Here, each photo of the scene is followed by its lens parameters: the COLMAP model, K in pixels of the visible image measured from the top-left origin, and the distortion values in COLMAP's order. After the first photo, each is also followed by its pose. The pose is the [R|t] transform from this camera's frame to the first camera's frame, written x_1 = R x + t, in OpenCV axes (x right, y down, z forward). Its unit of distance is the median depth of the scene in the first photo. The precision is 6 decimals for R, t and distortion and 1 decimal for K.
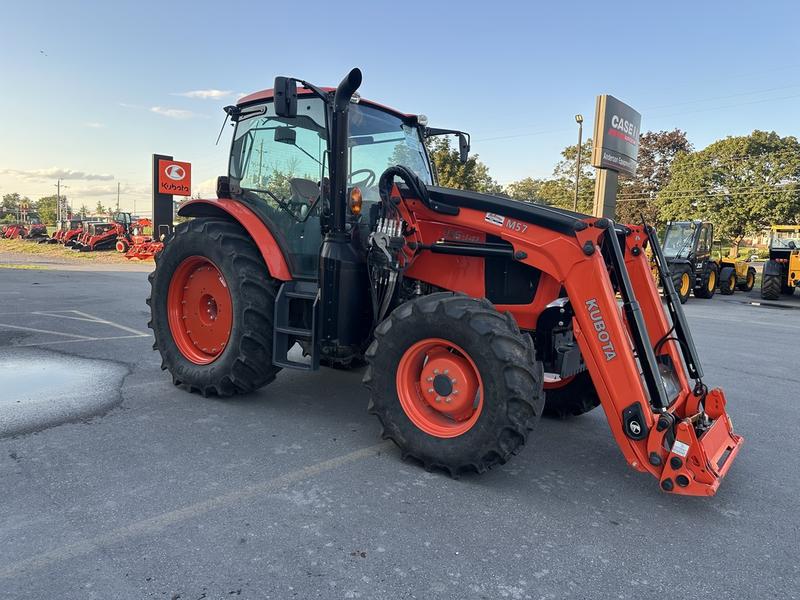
lens RADIAL K [[588.1, 0, 400.0], [0, 588.1, 300.0], [0, 0, 1]] dist [-0.003983, 0.004966]
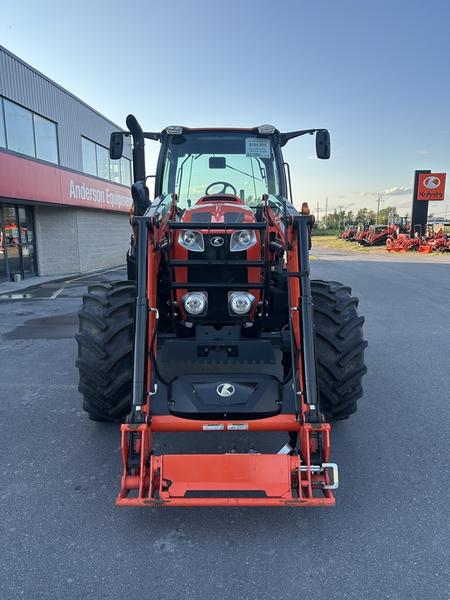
lens RADIAL K [[441.1, 0, 225.0], [0, 441.1, 300.0], [0, 0, 1]] dist [-0.003983, 0.004966]
pose [[0.582501, 0.082903, -0.808591, 0.144088], [-0.049917, 0.996556, 0.066215, -0.006387], [0.811296, 0.001792, 0.584633, 0.088914]]
